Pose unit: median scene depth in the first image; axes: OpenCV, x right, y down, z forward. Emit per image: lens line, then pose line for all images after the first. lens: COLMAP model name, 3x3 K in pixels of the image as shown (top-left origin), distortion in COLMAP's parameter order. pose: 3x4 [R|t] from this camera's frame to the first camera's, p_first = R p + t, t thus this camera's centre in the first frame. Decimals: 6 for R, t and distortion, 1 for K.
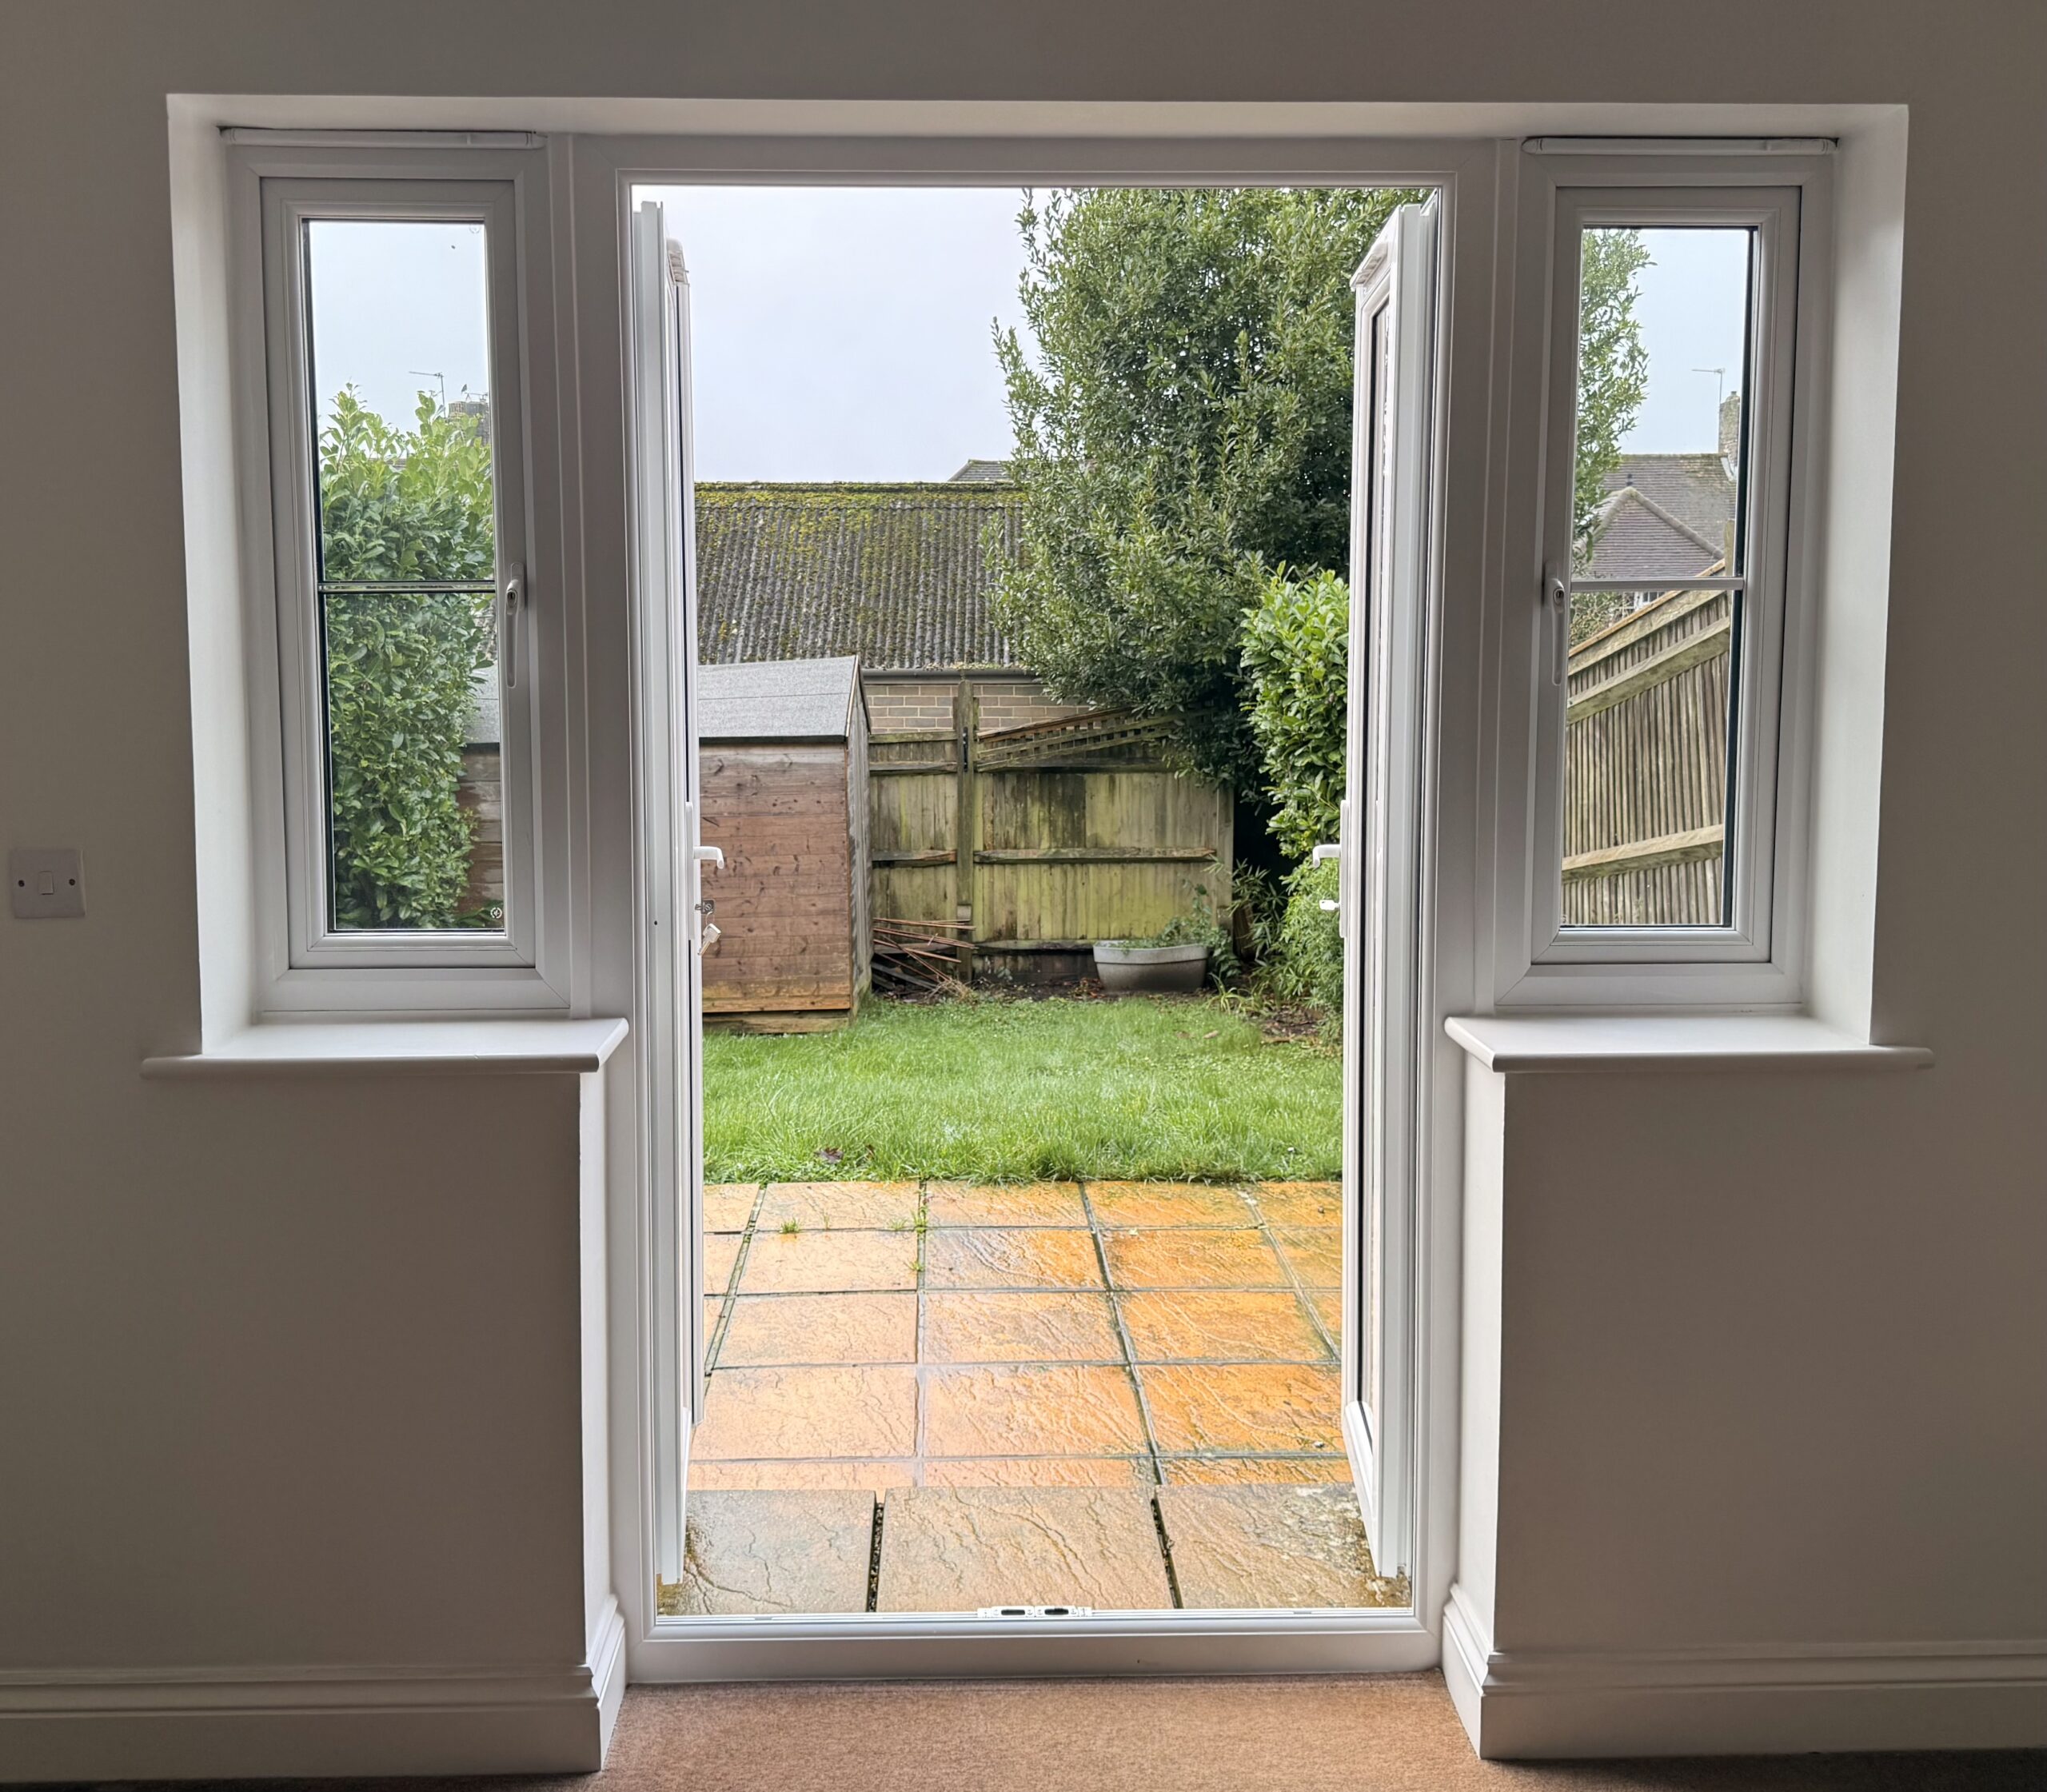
lens RADIAL K [[1905.5, 0, 991.5], [0, 1905.5, 790.7], [0, 0, 1]] dist [0.195254, -0.339483]
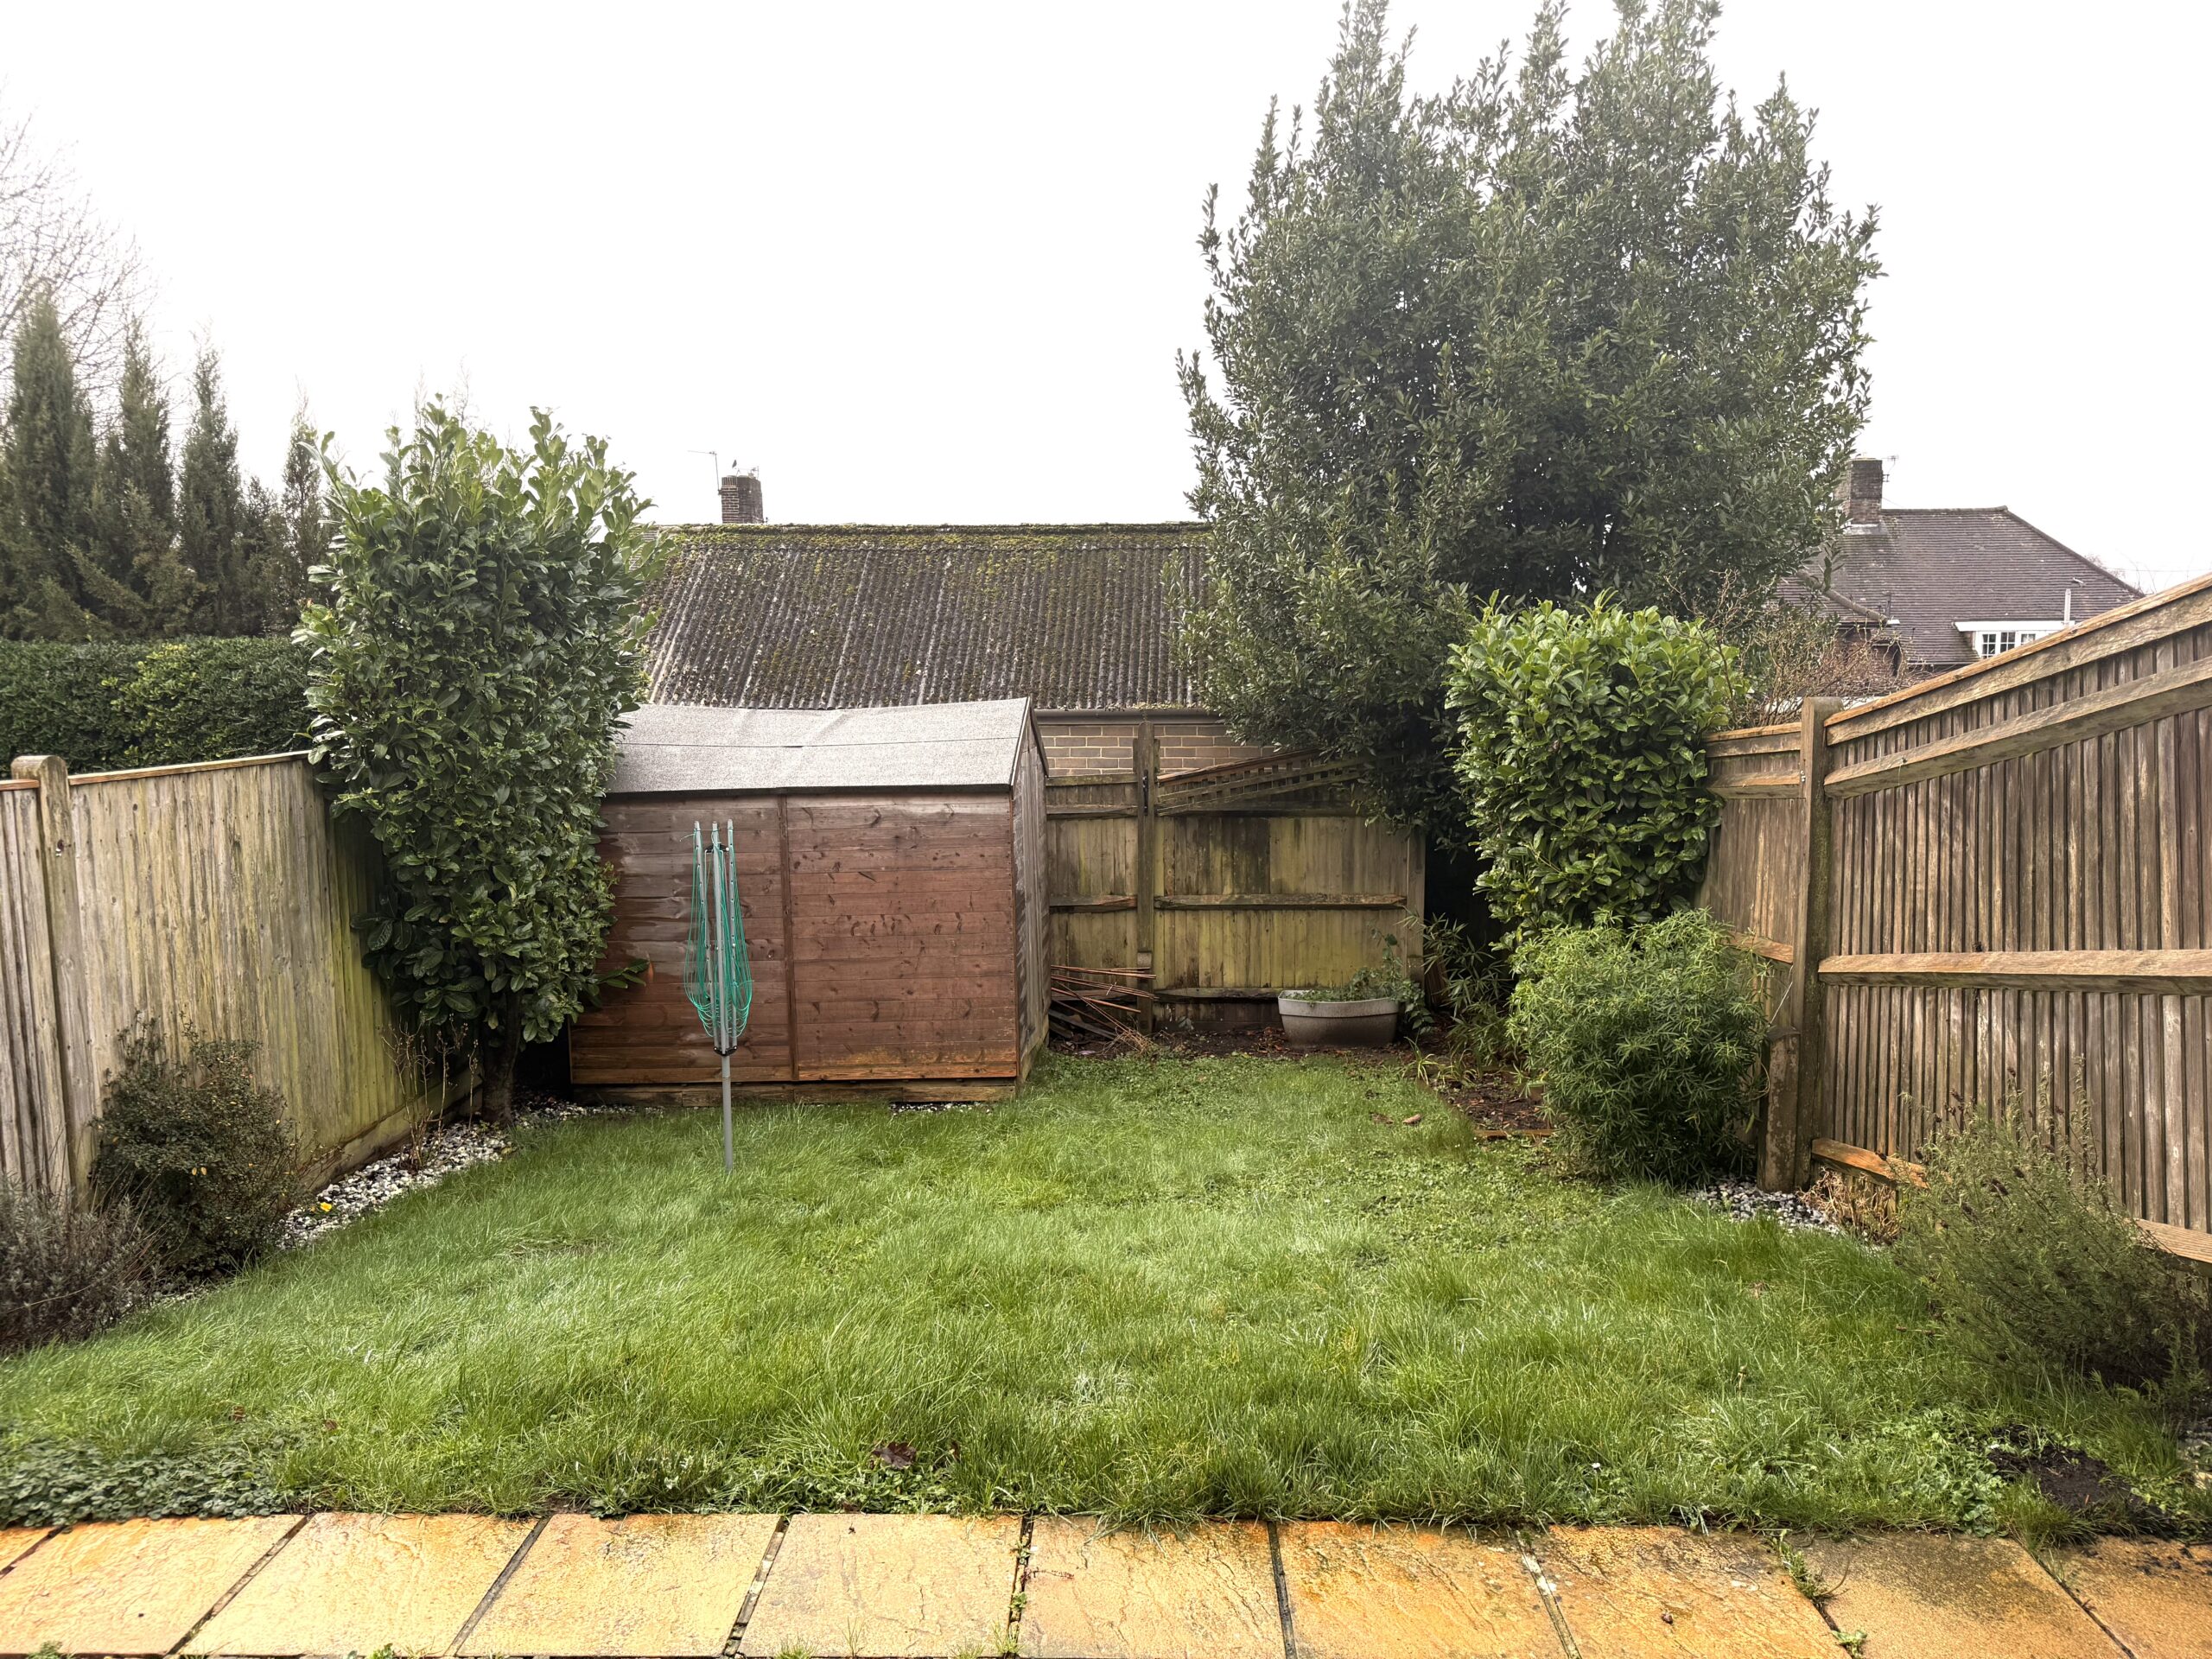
lens RADIAL K [[1553.3, 0, 1106.0], [0, 1553.3, 829.5], [0, 0, 1]] dist [0.178210, -0.370487]
pose [[0.998596, 0.001954, -0.052931, 0.009361], [-0.001015, 0.999842, 0.017752, -0.019704], [0.052958, -0.017673, 0.998440, 0.239980]]
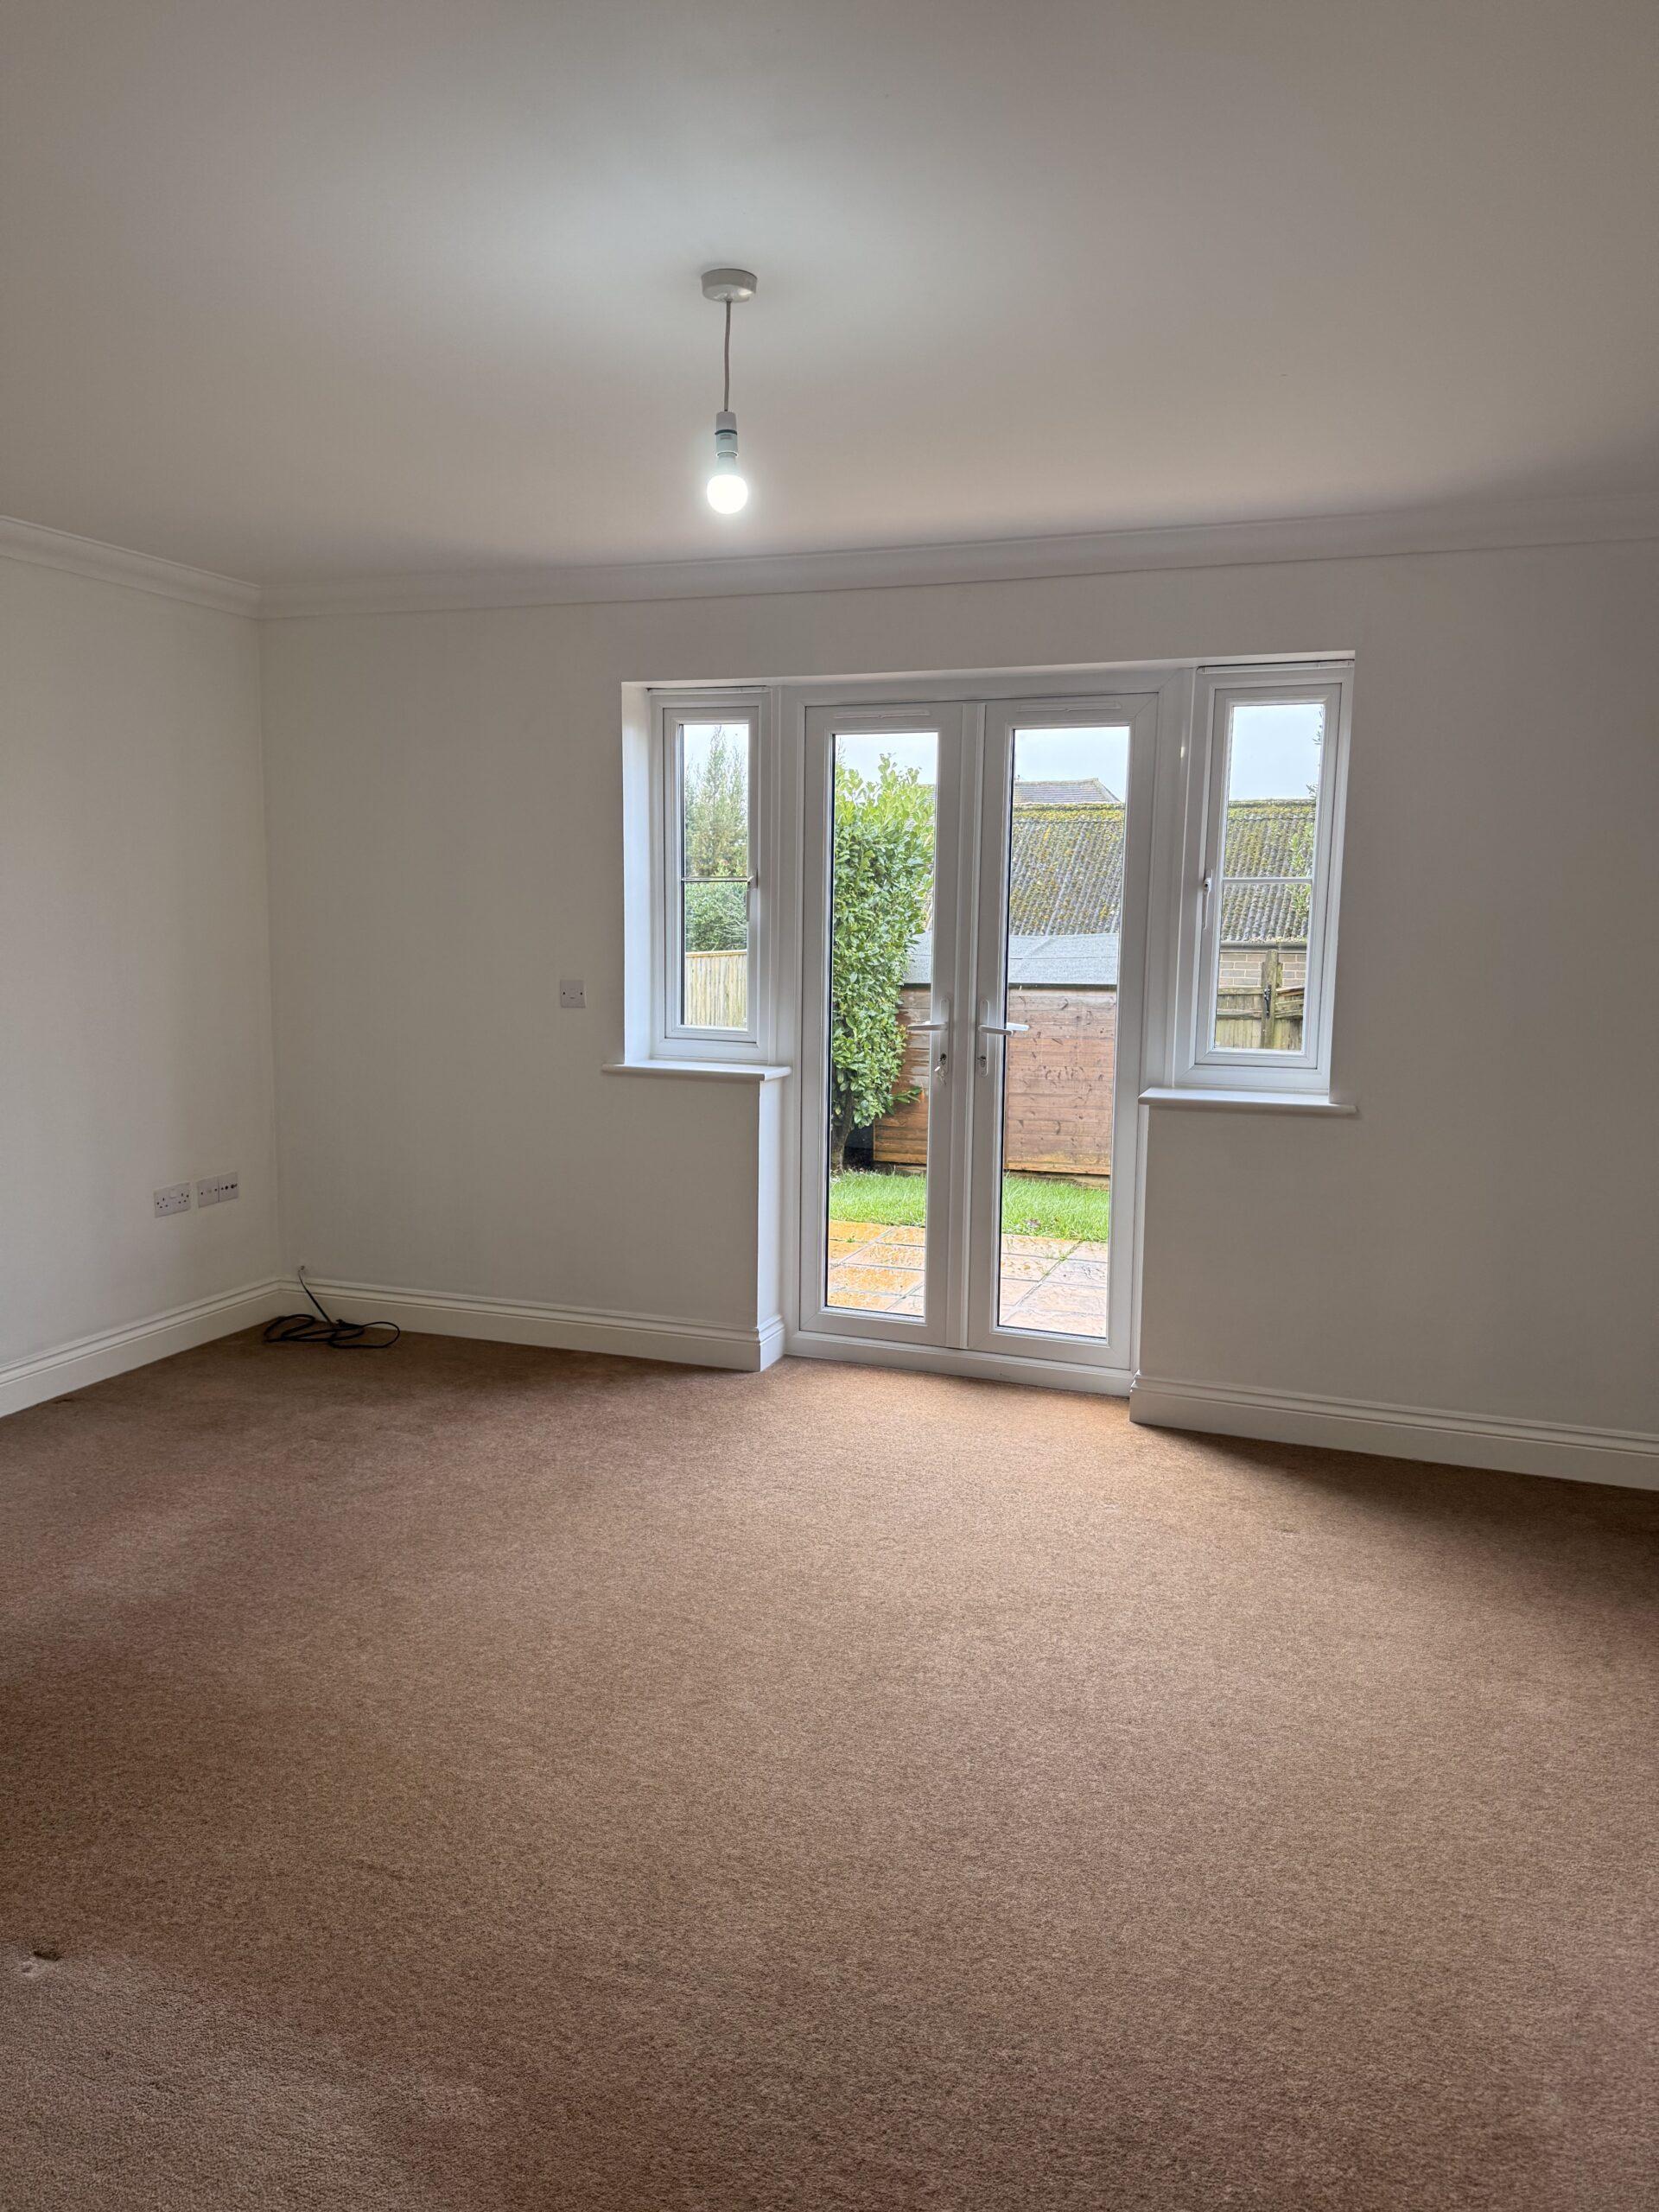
lens RADIAL K [[1553.3, 0, 829.5], [0, 1553.3, 1106.0], [0, 0, 1]] dist [0.178210, -0.370487]
pose [[0.928655, 0.061041, -0.365889, 0.126596], [-0.047370, 0.997807, 0.046235, 0.017878], [0.367908, -0.025604, 0.929509, -0.168749]]
